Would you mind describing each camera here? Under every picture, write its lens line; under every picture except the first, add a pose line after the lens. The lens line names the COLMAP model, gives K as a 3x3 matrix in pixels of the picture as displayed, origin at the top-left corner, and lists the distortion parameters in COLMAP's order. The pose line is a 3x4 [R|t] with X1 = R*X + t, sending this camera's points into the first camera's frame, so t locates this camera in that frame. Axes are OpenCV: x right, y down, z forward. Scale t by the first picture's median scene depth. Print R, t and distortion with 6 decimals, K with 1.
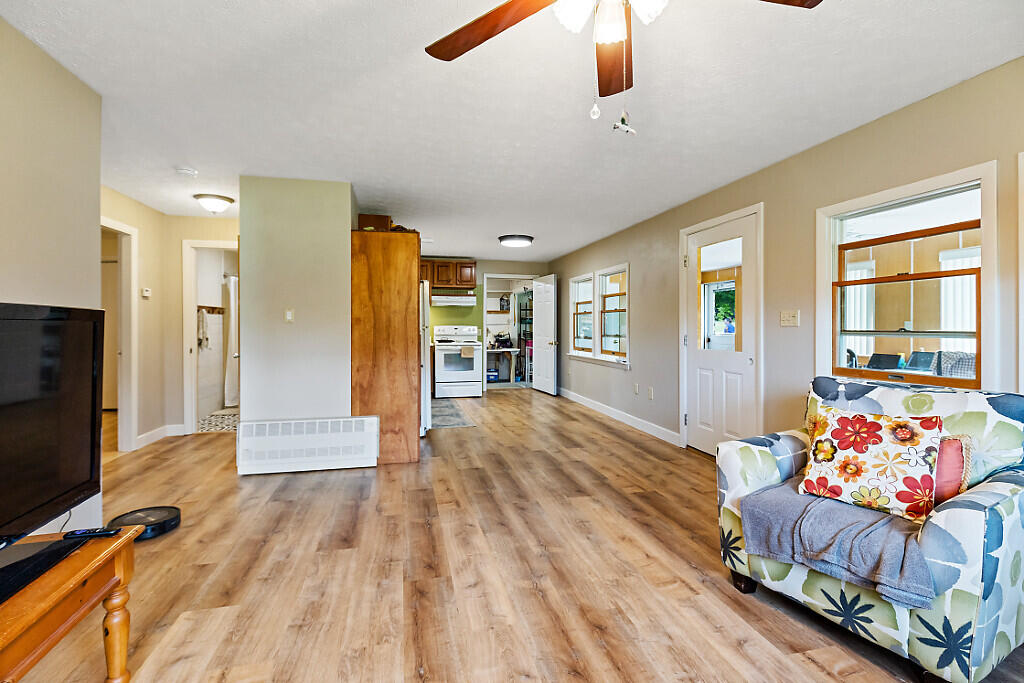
lens RADIAL K [[465.3, 0, 491.2], [0, 465.3, 328.1], [0, 0, 1]] dist [-0.006193, 0.002830]
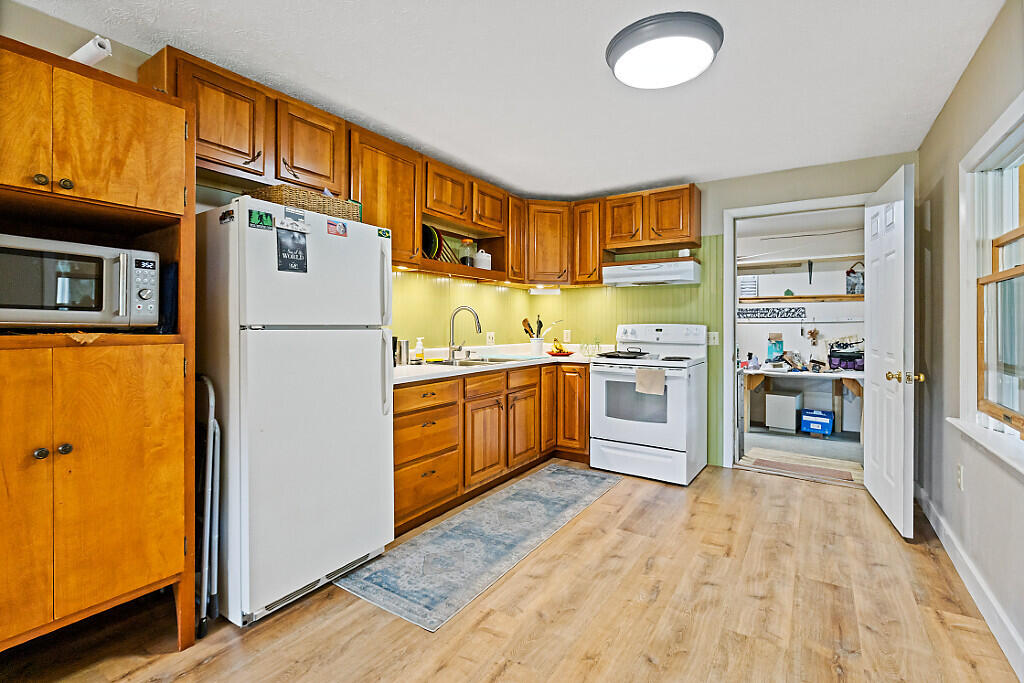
lens RADIAL K [[465.3, 0, 498.5], [0, 465.3, 326.4], [0, 0, 1]] dist [-0.006193, 0.002830]
pose [[0.710511, 0.004670, -0.703671, 0.330452], [-0.005641, 0.999984, 0.000941, -0.005028], [0.703664, 0.003301, 0.710525, 1.162480]]
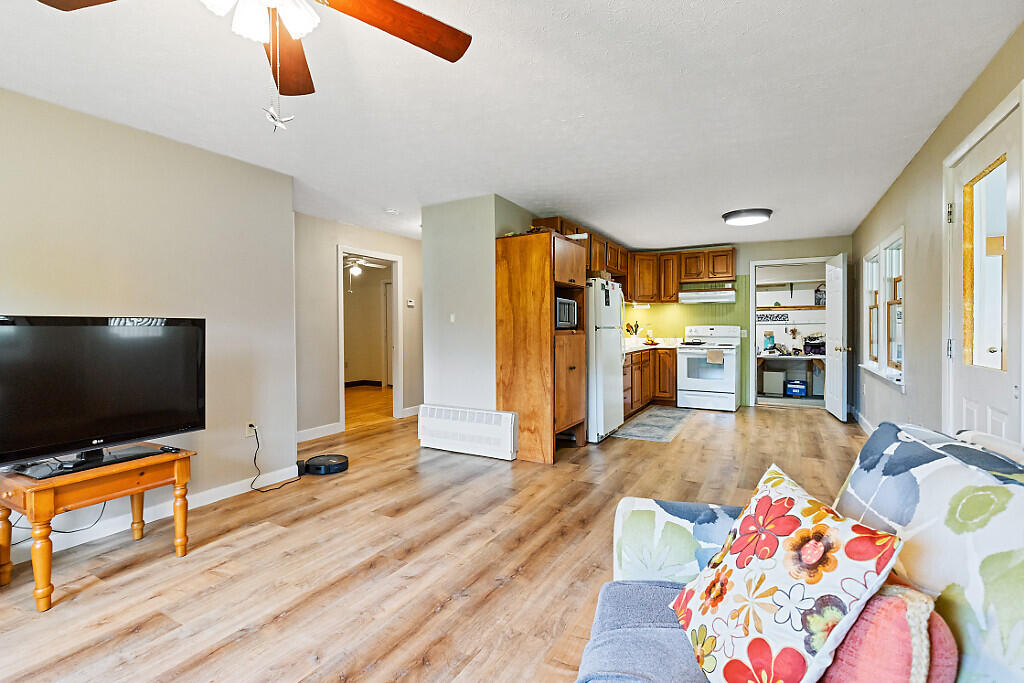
lens RADIAL K [[465.3, 0, 494.1], [0, 465.3, 333.3], [0, 0, 1]] dist [-0.006193, 0.002830]
pose [[0.742250, 0.004833, -0.670106, 0.441984], [0.001641, 0.999958, 0.009029, 0.000543], [0.670121, -0.007801, 0.742211, 0.202602]]
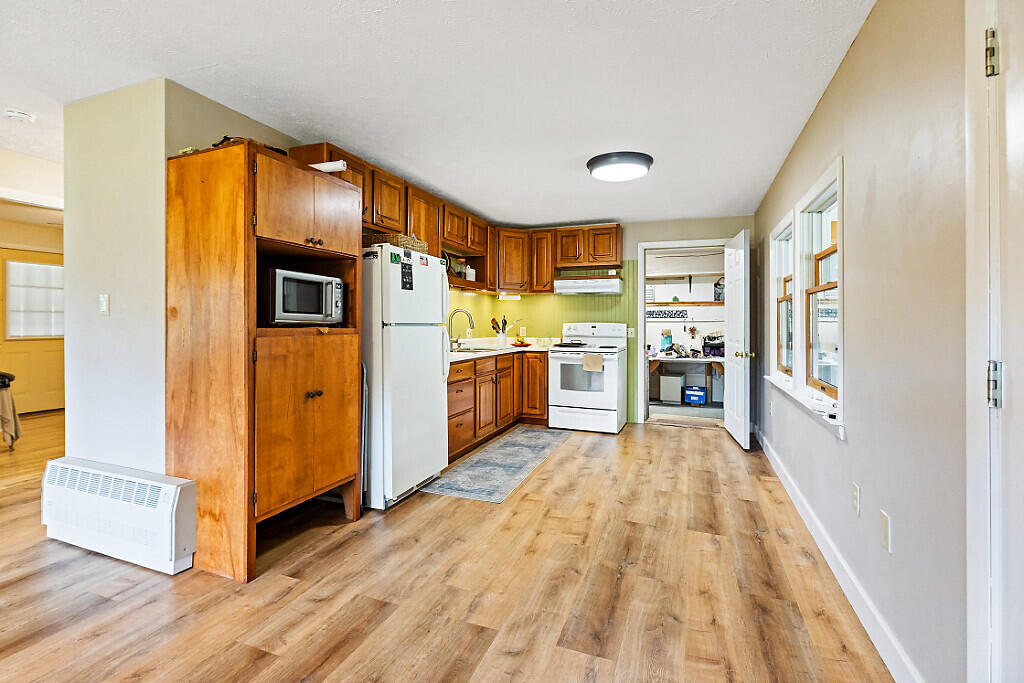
lens RADIAL K [[465.3, 0, 494.8], [0, 465.3, 321.8], [0, 0, 1]] dist [-0.006193, 0.002830]
pose [[0.837060, 0.002222, -0.547106, 0.385374], [-0.006819, 0.999956, -0.006372, -0.002661], [0.547068, 0.009065, 0.837039, 0.770026]]
